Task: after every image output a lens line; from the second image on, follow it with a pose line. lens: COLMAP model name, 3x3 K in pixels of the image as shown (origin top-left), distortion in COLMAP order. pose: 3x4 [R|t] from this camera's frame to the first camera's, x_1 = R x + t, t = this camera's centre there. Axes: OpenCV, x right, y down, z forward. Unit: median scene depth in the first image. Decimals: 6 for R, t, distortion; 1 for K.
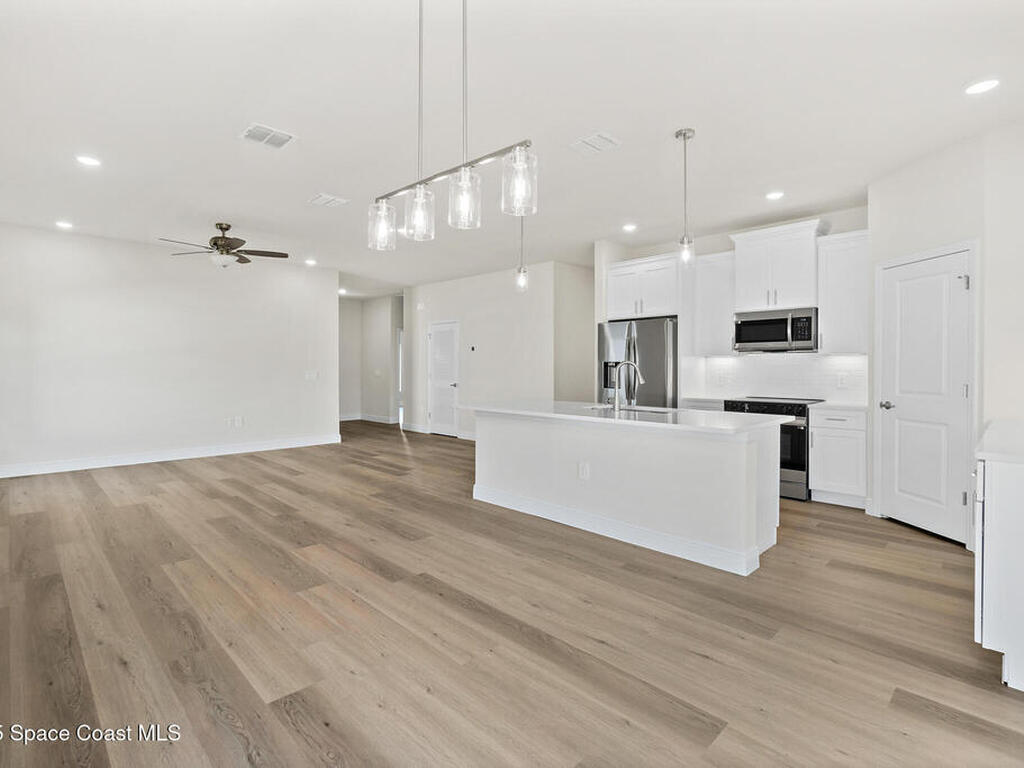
lens RADIAL K [[506.3, 0, 500.7], [0, 506.3, 373.9], [0, 0, 1]] dist [-0.000858, -0.000278]
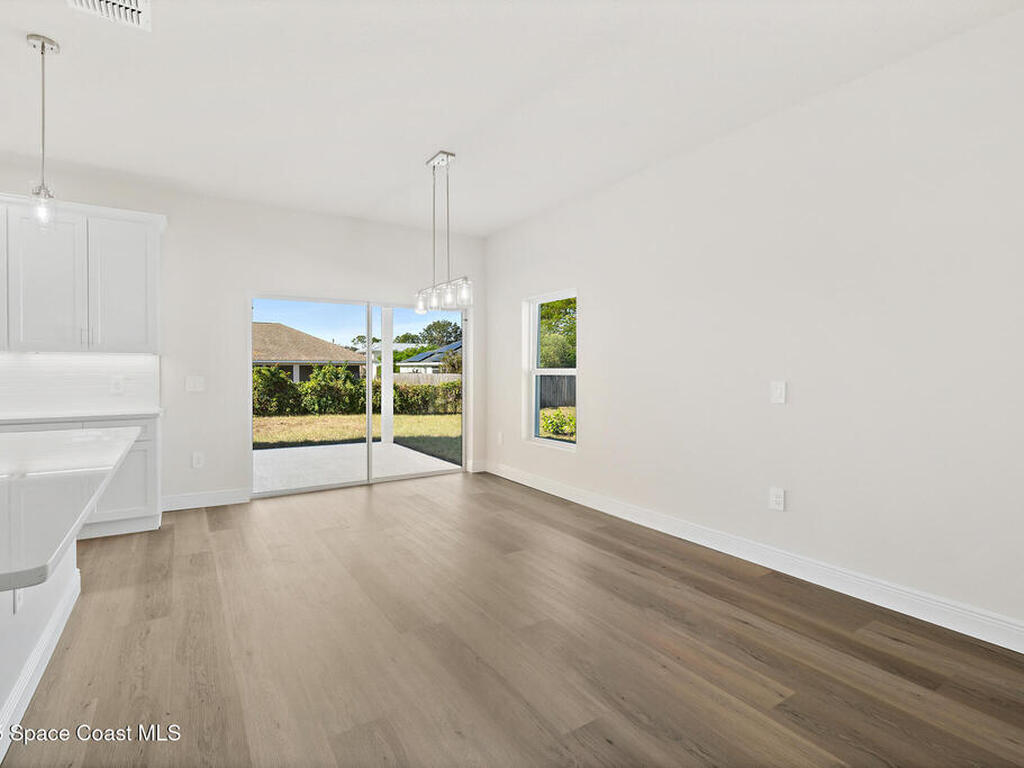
lens RADIAL K [[506.8, 0, 497.1], [0, 506.8, 370.1], [0, 0, 1]] dist [-0.004409, -0.000735]
pose [[-0.977707, -0.003356, 0.209947, -0.253955], [-0.000527, 0.999908, 0.013533, -0.011712], [-0.209974, 0.013121, -0.977619, 0.955544]]
